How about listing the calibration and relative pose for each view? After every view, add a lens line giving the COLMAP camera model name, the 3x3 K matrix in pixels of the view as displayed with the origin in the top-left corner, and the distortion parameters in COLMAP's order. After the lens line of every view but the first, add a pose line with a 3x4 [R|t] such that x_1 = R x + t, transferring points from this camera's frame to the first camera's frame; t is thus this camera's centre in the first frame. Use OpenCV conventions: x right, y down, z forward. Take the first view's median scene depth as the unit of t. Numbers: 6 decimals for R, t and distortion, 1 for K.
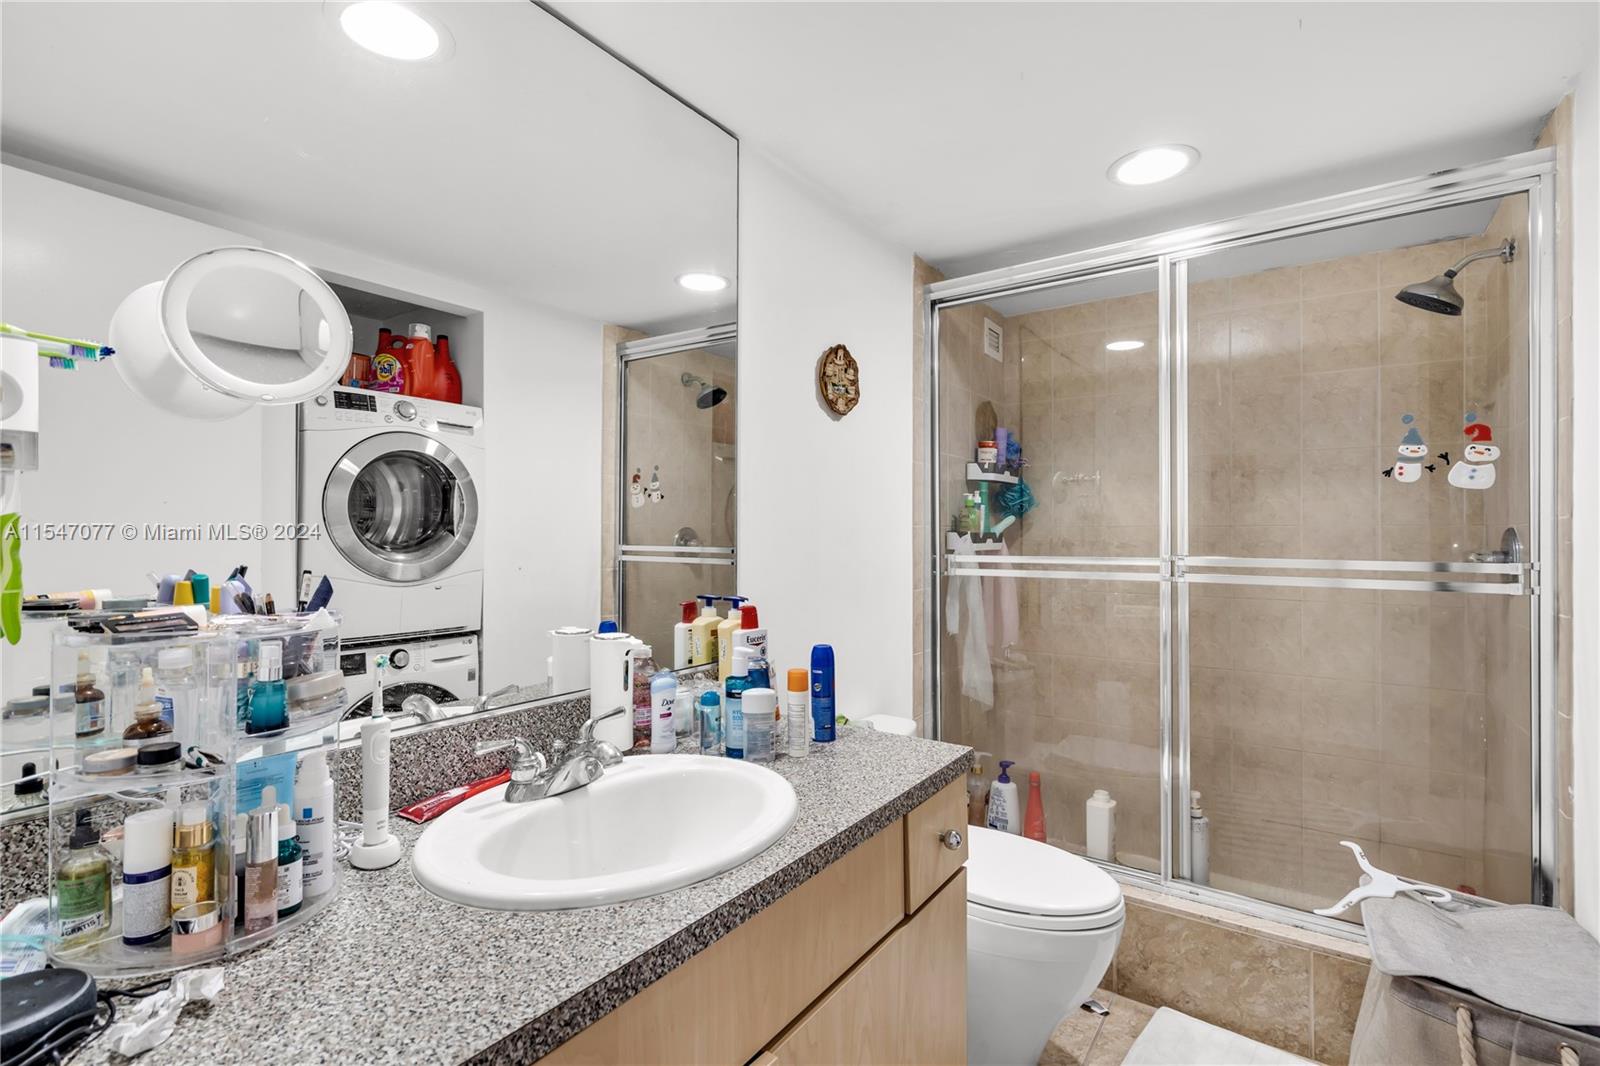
lens RADIAL K [[743.0, 0, 806.1], [0, 743.0, 516.7], [0, 0, 1]] dist [-0.001840, -0.000531]
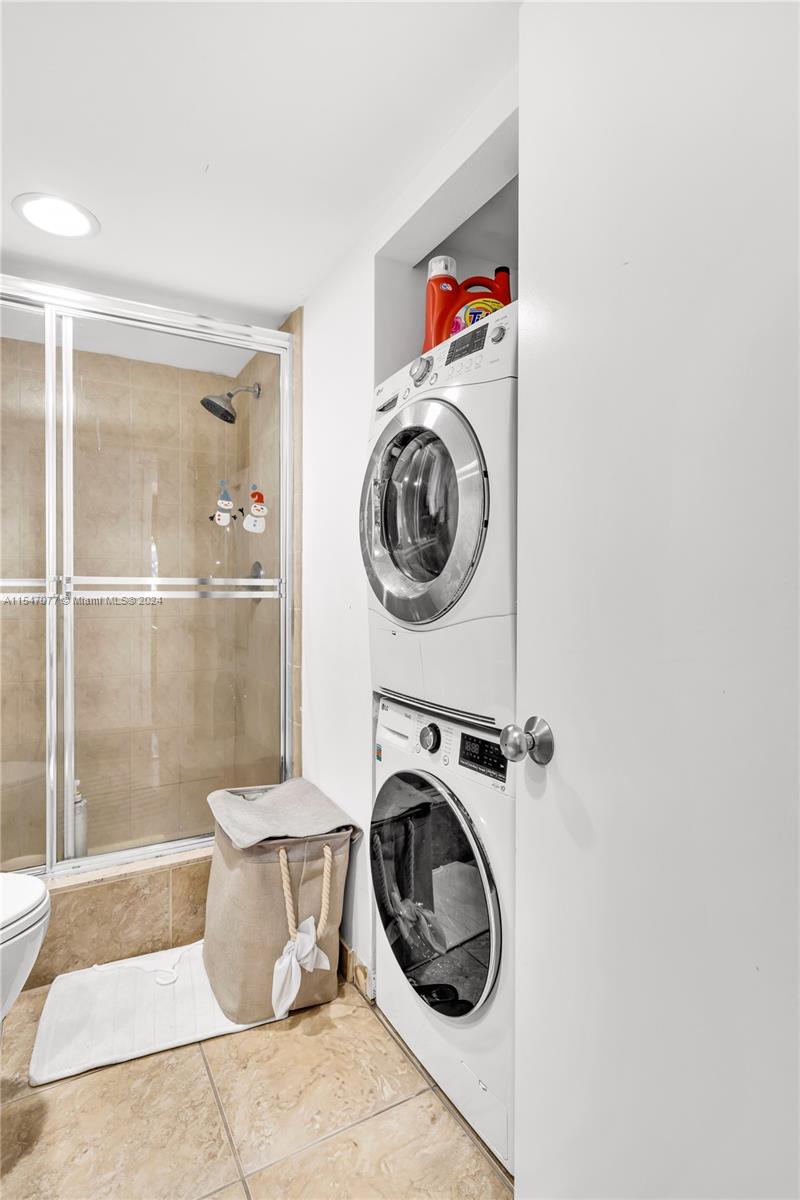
lens RADIAL K [[623.6, 0, 403.3], [0, 623.6, 586.5], [0, 0, 1]] dist [0.001227, 0.000679]
pose [[0.418376, 0.004677, 0.908262, -0.167073], [-0.014034, 0.999901, 0.001316, 0.068854], [-0.908165, -0.013297, 0.418400, 0.154438]]
